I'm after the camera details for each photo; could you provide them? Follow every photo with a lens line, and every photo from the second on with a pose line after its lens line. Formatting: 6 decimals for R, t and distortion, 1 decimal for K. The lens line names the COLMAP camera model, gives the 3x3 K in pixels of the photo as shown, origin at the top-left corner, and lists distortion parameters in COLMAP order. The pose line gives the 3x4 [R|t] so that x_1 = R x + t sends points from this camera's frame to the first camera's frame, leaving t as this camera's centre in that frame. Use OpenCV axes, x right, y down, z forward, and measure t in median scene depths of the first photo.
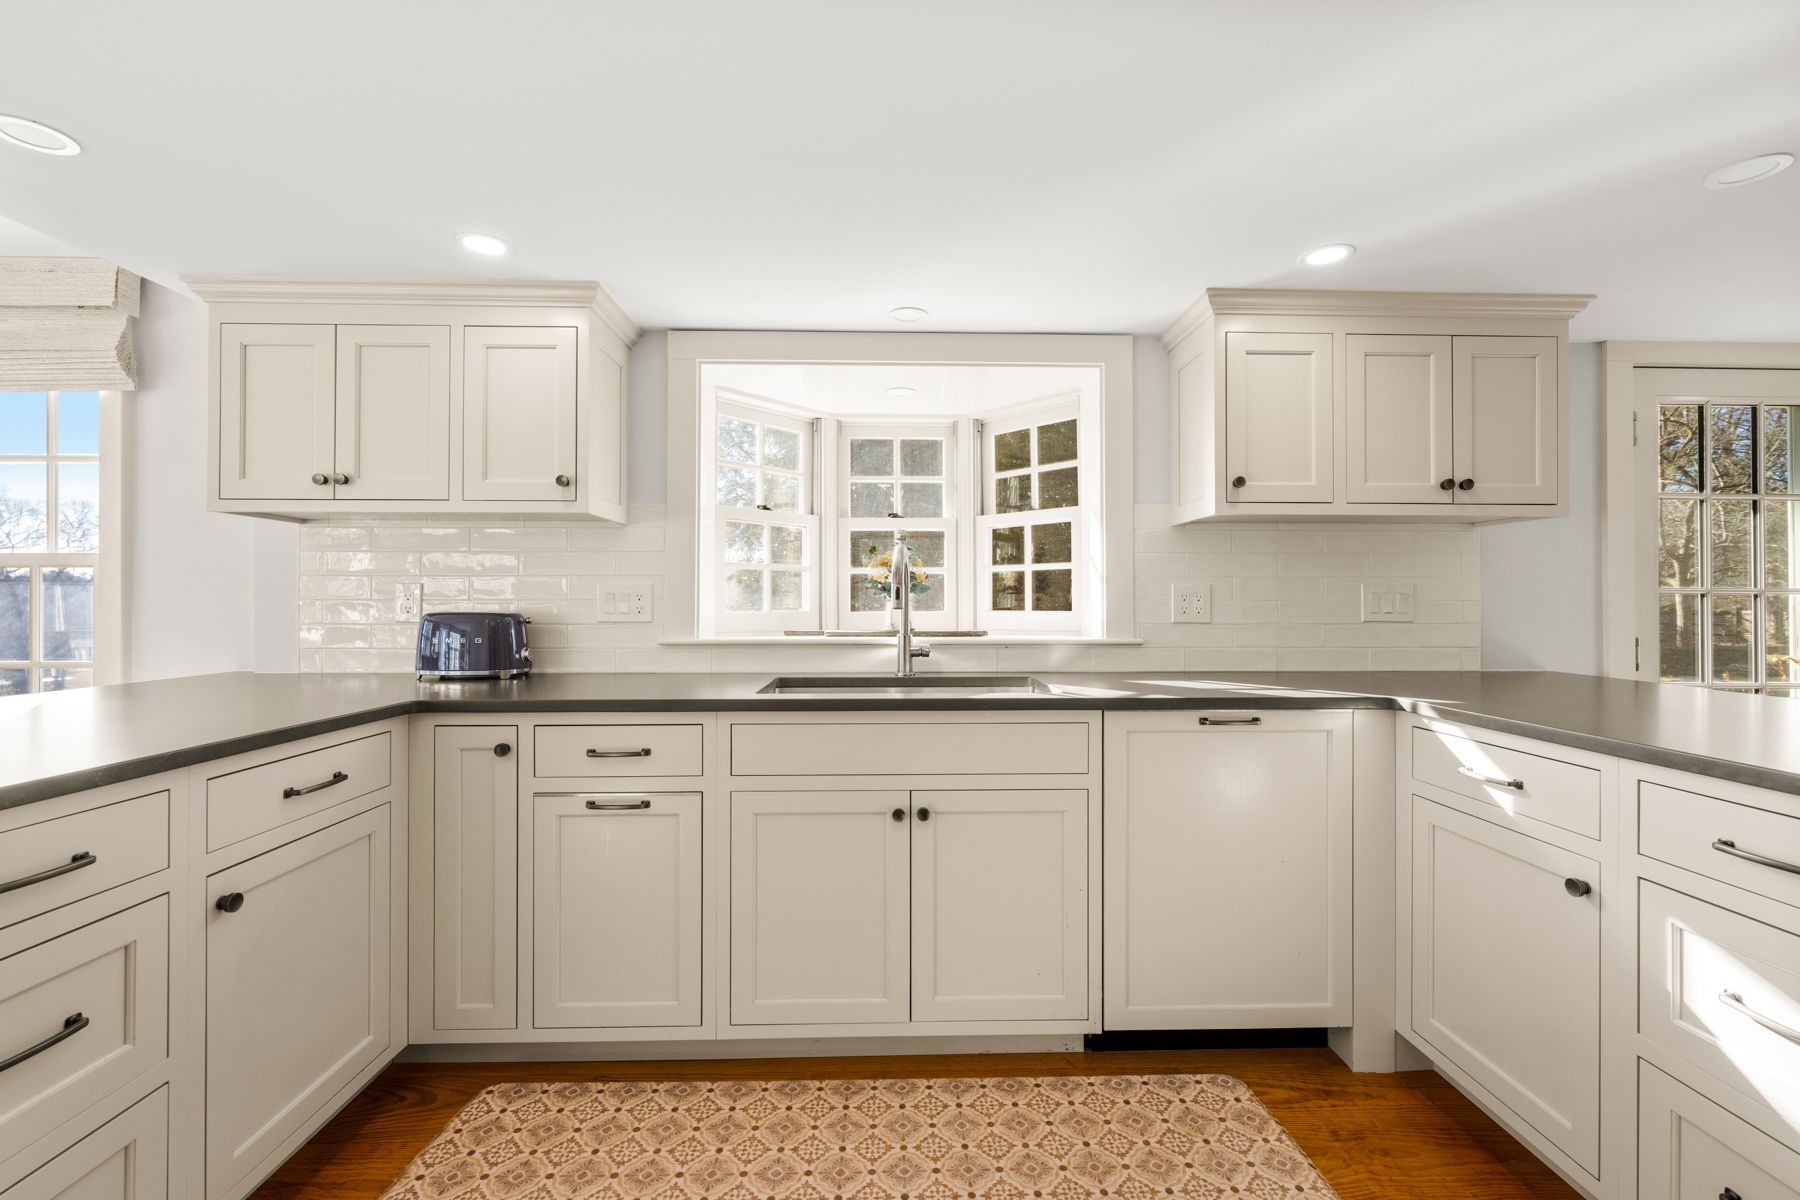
lens RADIAL K [[763.5, 0, 907.6], [0, 763.5, 596.5], [0, 0, 1]] dist [0.002544, -0.005629]
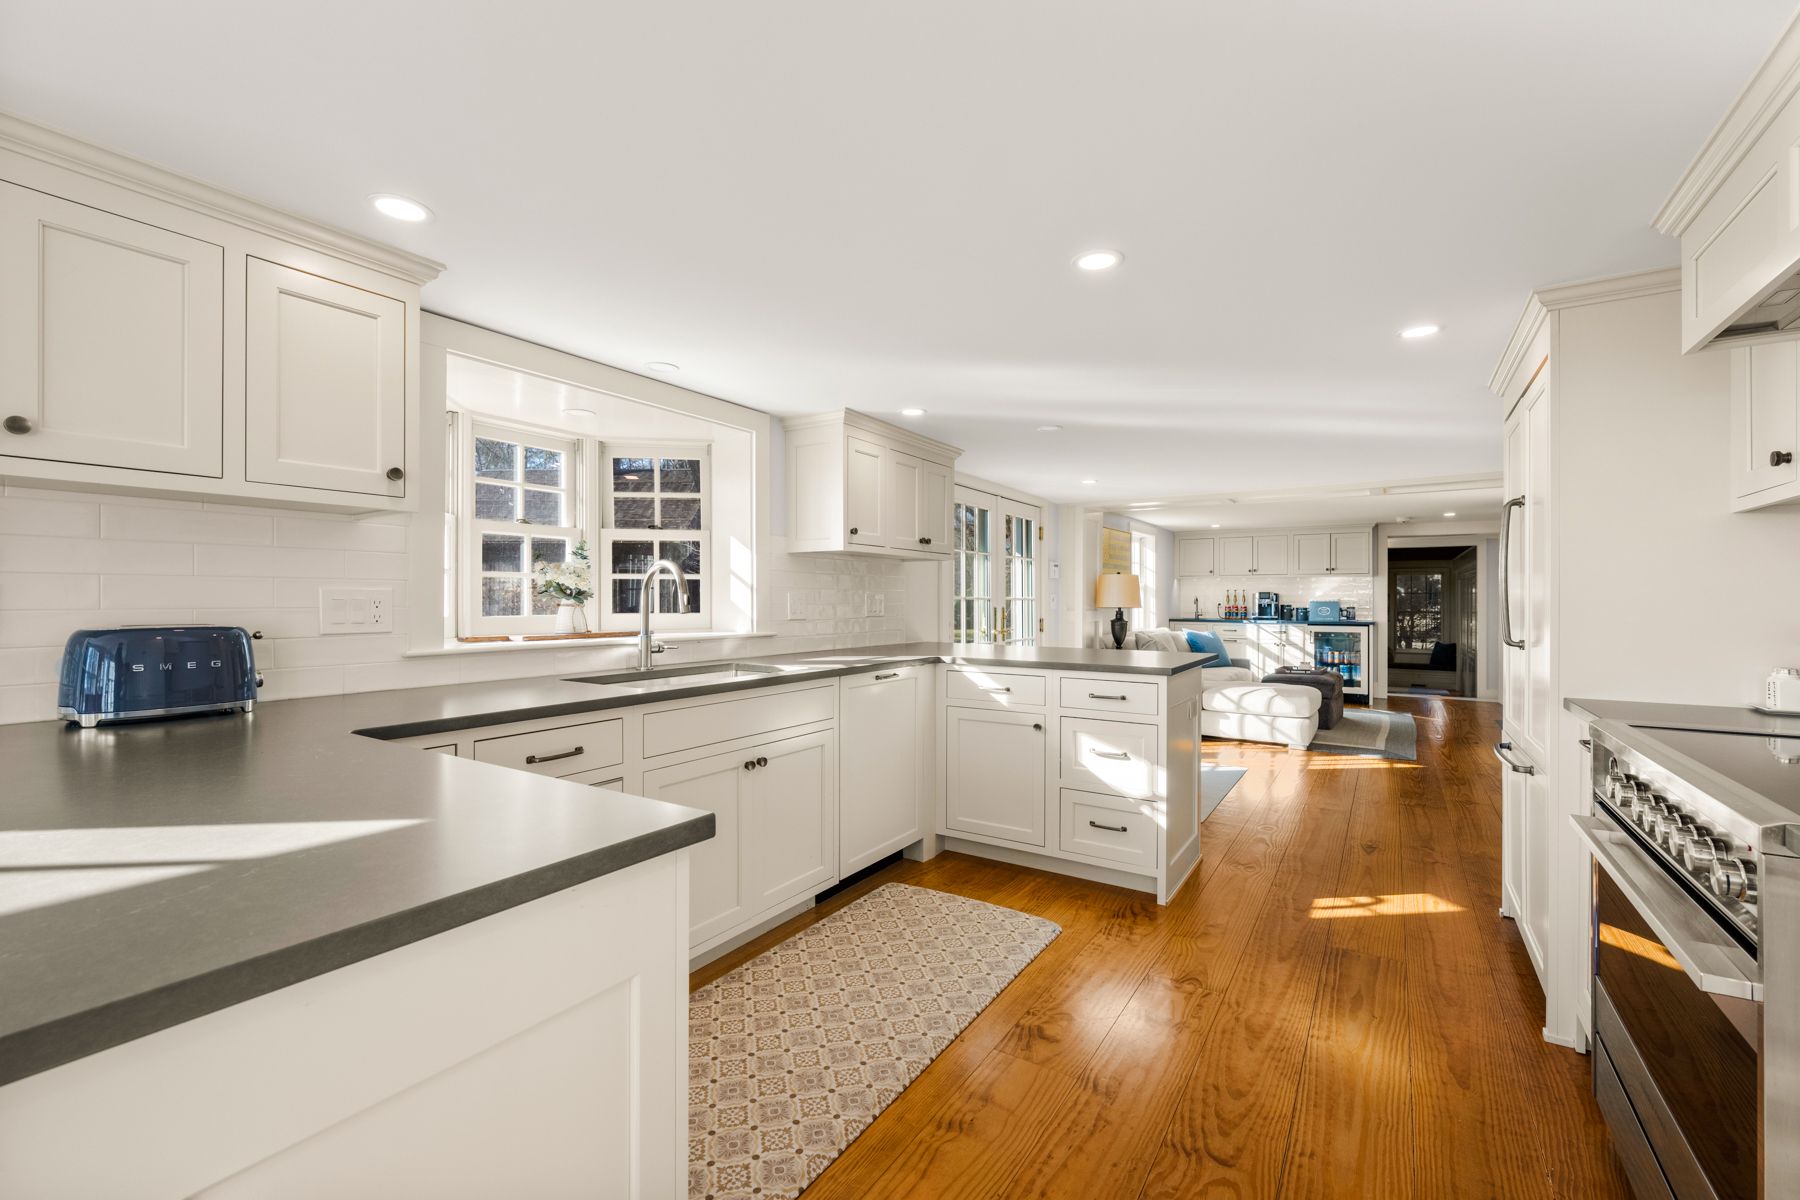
lens RADIAL K [[763.5, 0, 907.6], [0, 763.5, 596.5], [0, 0, 1]] dist [0.002544, -0.005629]
pose [[0.552980, 0.002991, 0.833189, -0.838072], [-0.006840, 0.999976, 0.000950, -0.014850], [-0.833166, -0.006224, 0.552988, 0.018134]]
